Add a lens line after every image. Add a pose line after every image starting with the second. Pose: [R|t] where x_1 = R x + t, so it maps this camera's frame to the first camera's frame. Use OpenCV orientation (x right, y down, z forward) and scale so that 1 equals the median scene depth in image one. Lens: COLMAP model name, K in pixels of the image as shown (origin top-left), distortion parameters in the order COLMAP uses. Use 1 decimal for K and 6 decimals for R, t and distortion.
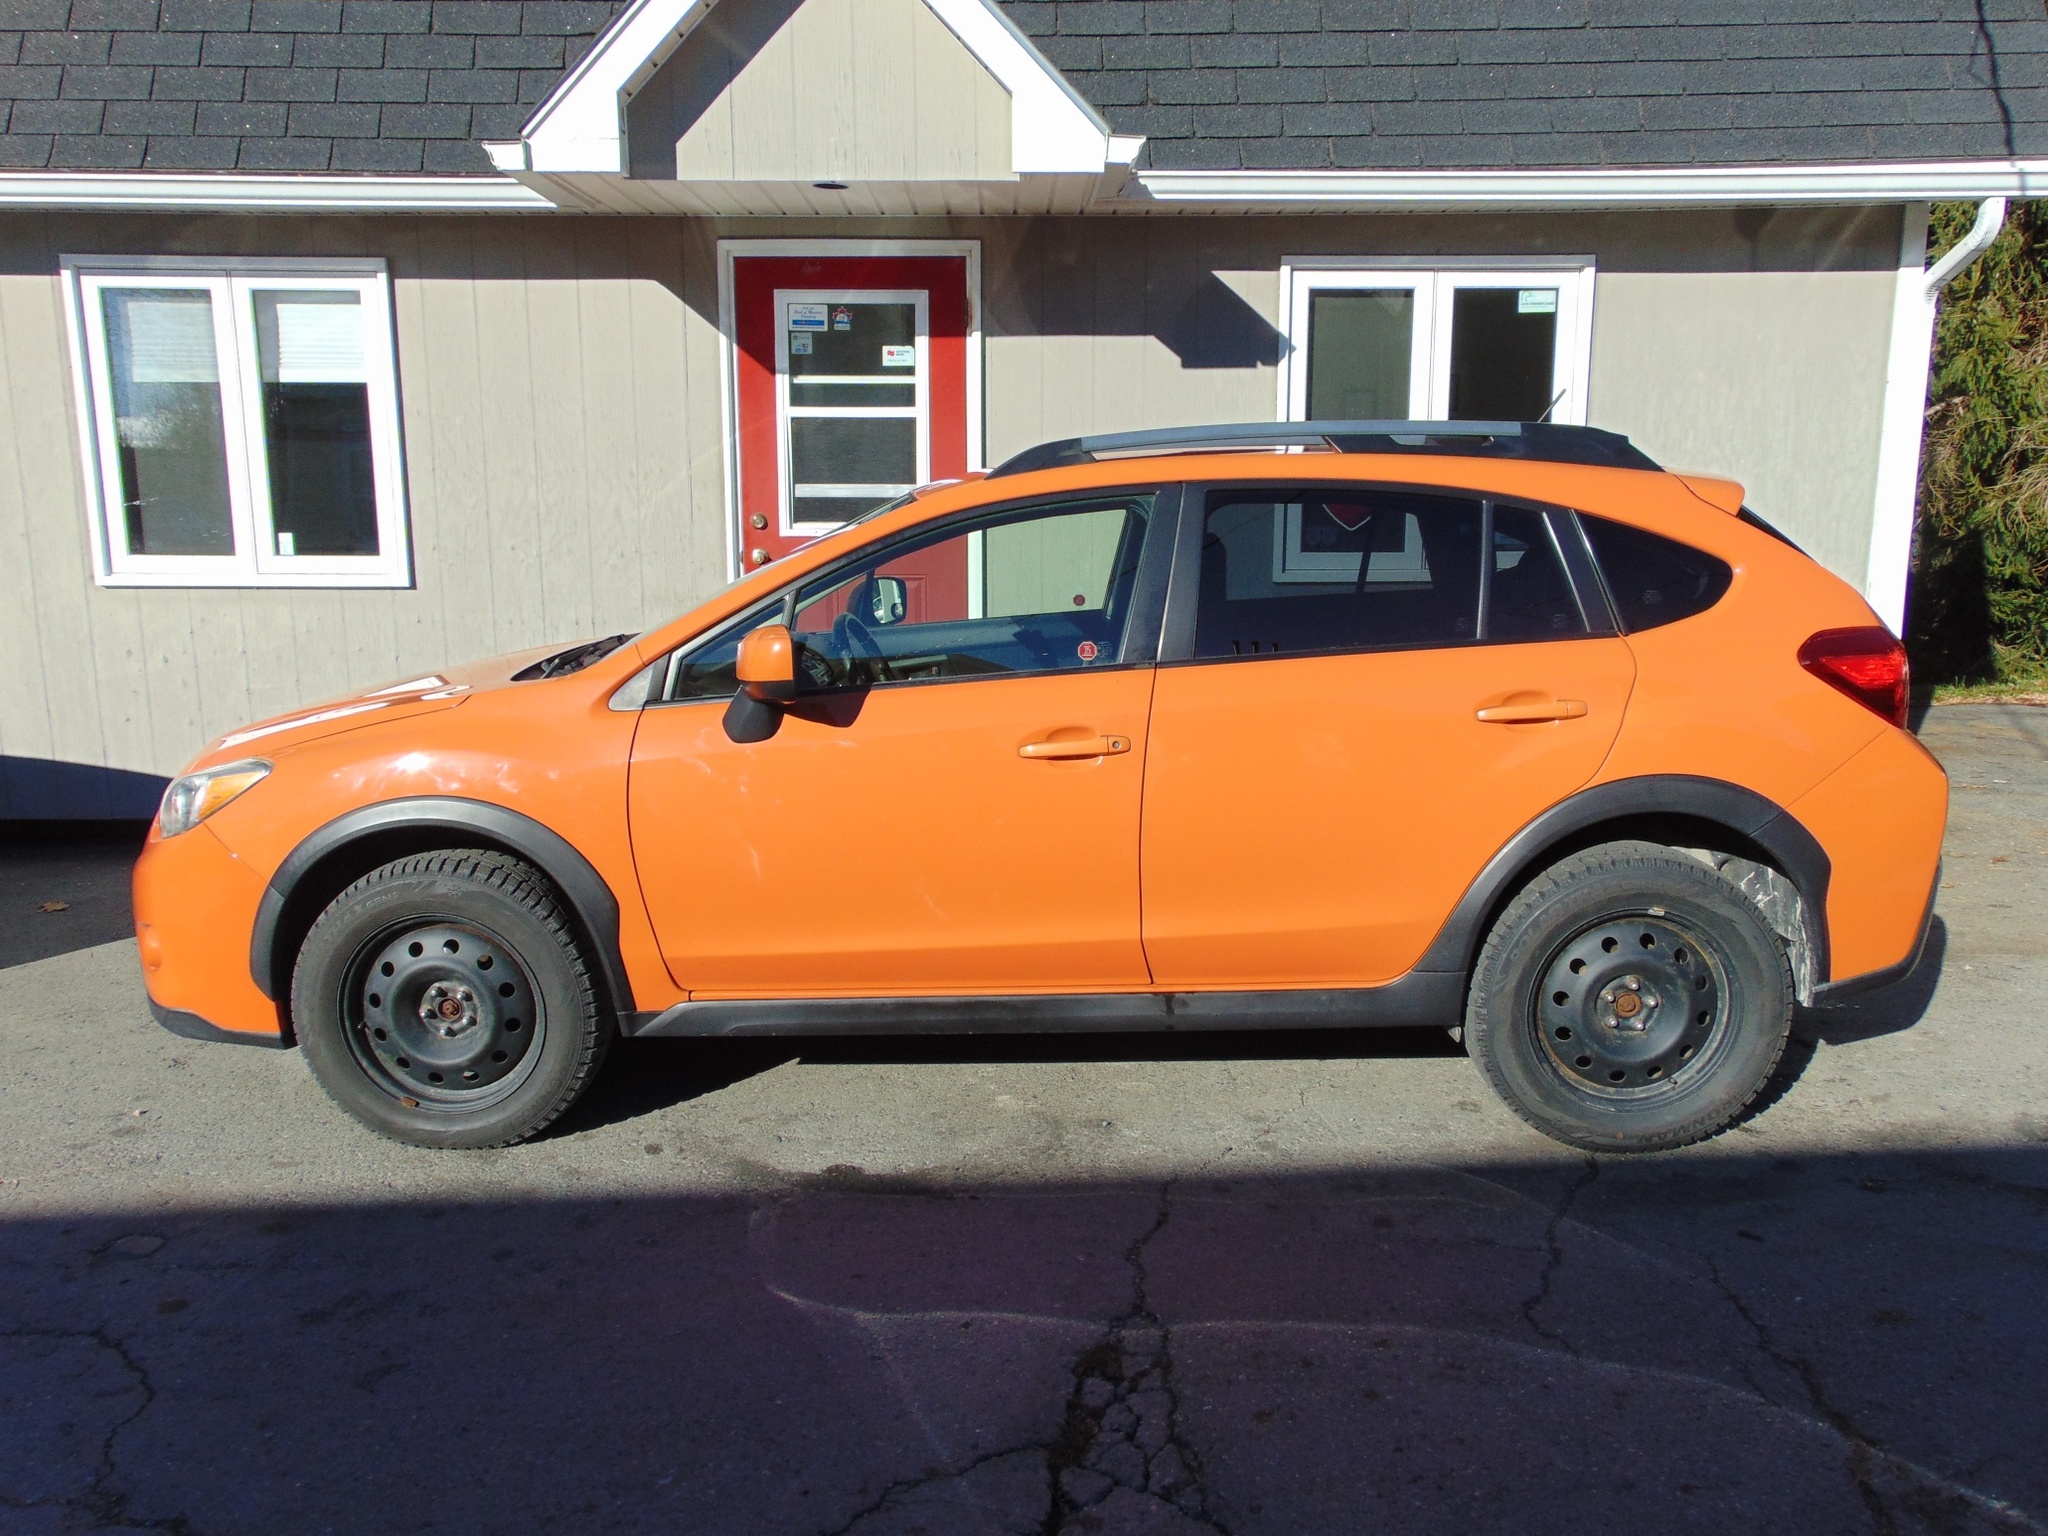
lens RADIAL K [[1545.8, 0, 1024.0], [0, 1545.8, 768.0], [0, 0, 1]] dist [-0.017945, 0.047942]
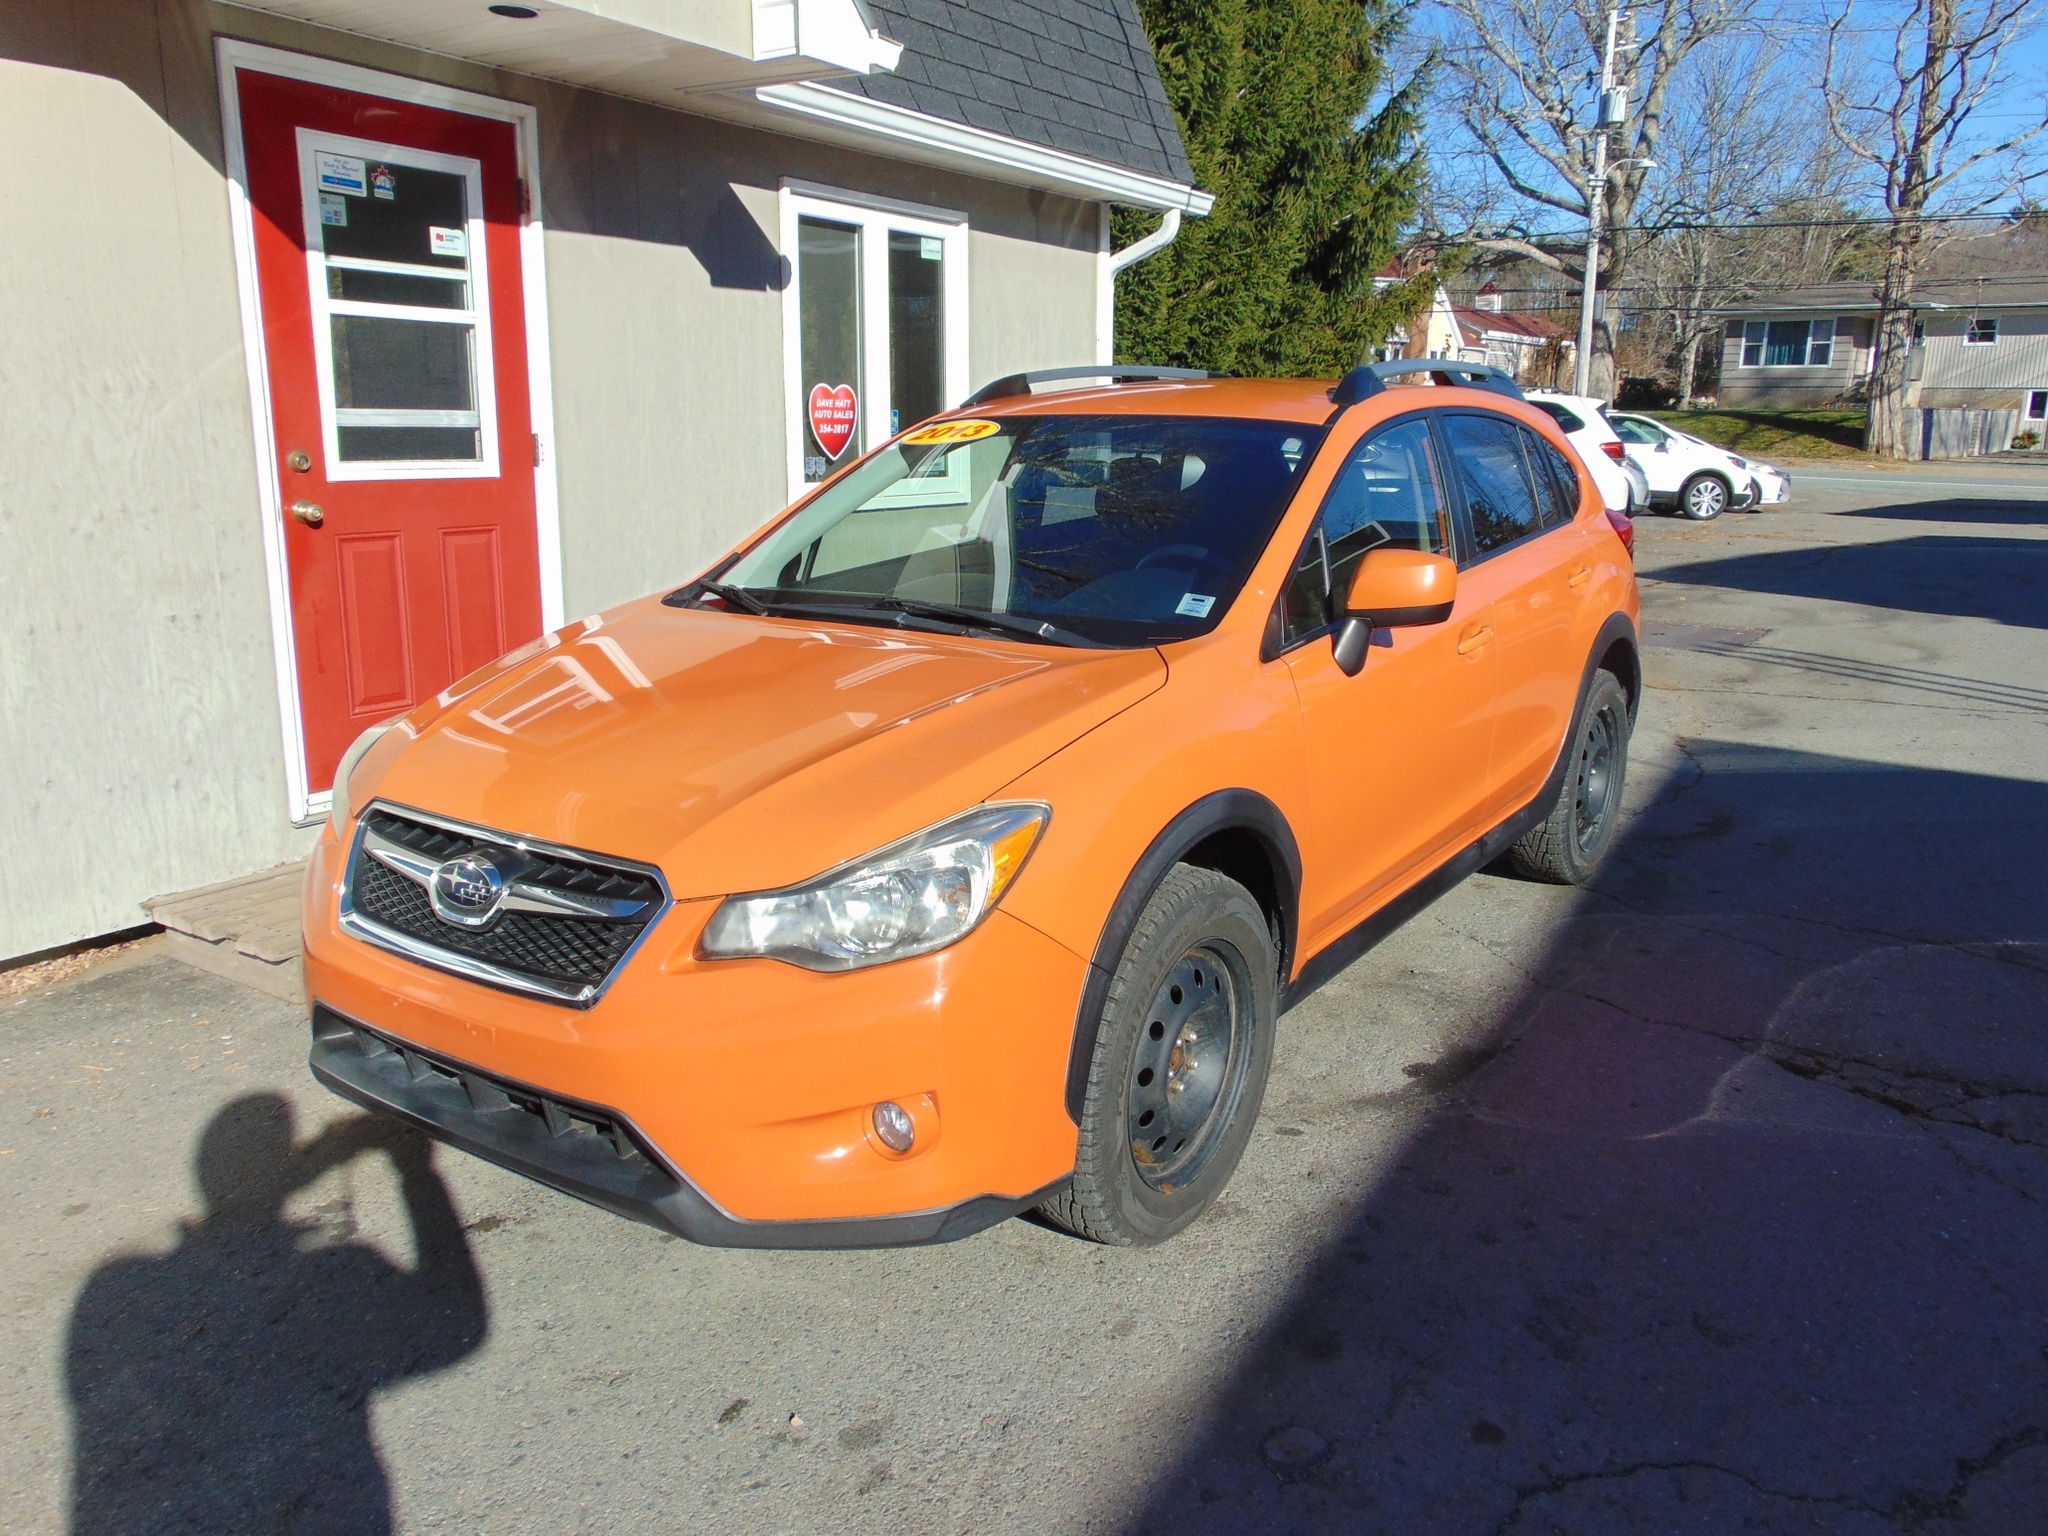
lens RADIAL K [[1545.8, 0, 1024.0], [0, 1545.8, 768.0], [0, 0, 1]] dist [-0.017945, 0.047942]
pose [[0.546731, -0.178837, 0.817987, -0.608939], [0.148034, 0.982180, 0.115791, -0.056380], [-0.824119, 0.057783, 0.563462, 0.349011]]
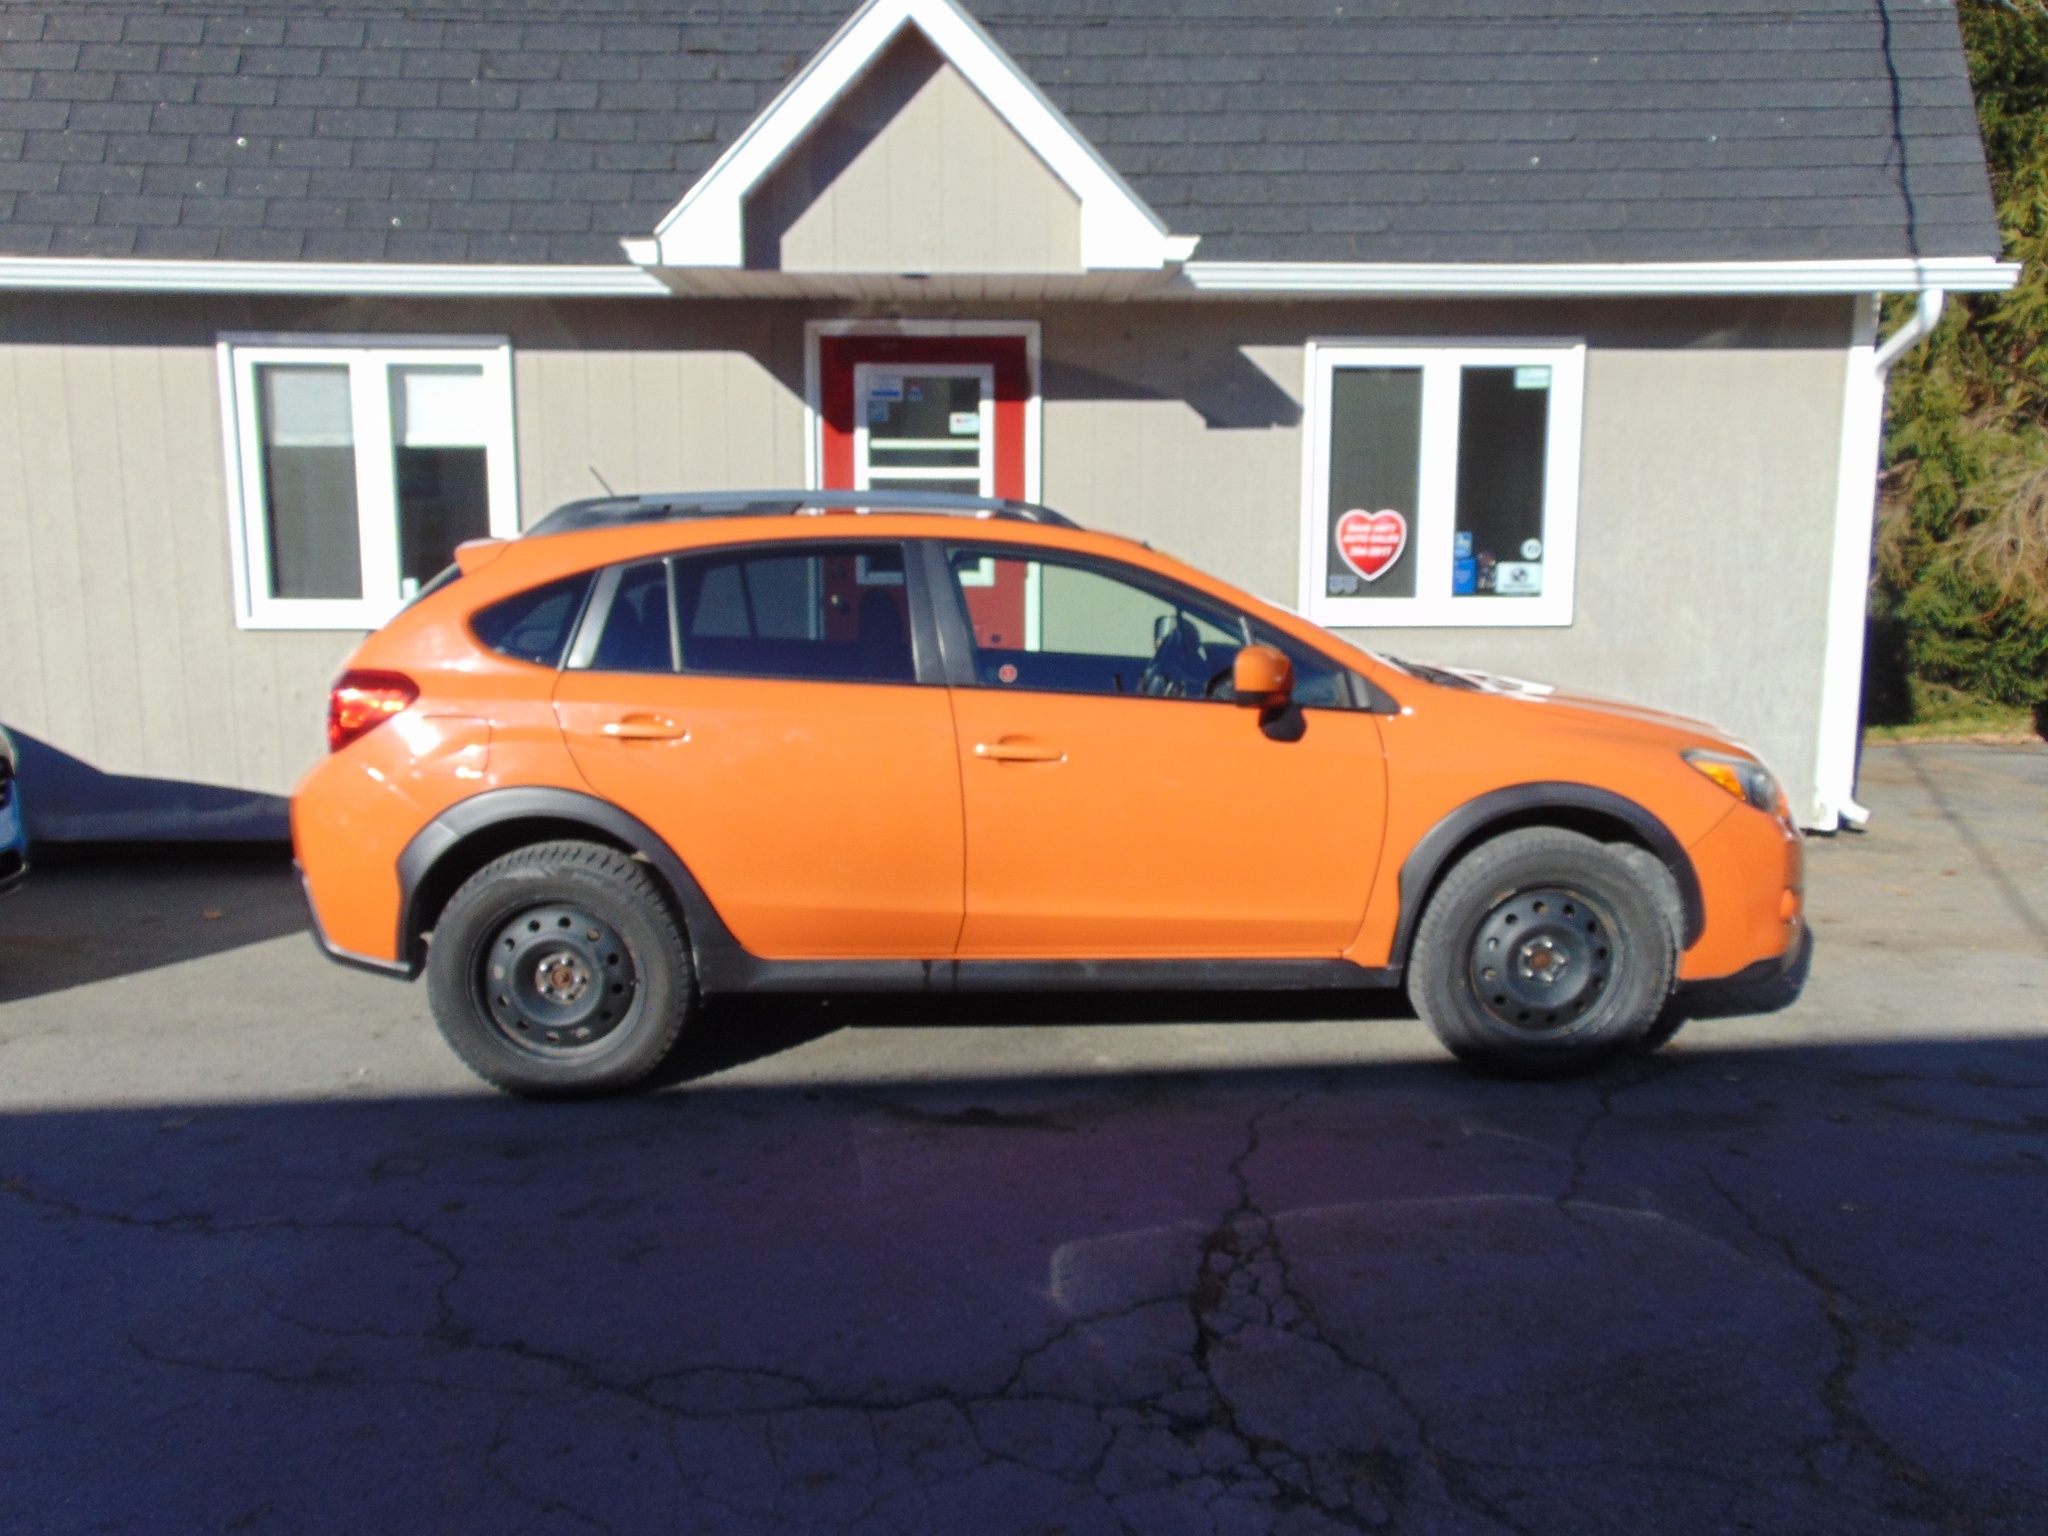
lens RADIAL K [[1545.8, 0, 1024.0], [0, 1545.8, 768.0], [0, 0, 1]] dist [-0.017945, 0.047942]
pose [[0.999885, 0.000490, 0.015158, -0.056613], [0.000032, 0.999408, -0.034415, 0.021246], [-0.015165, 0.034412, 0.999293, -0.110534]]
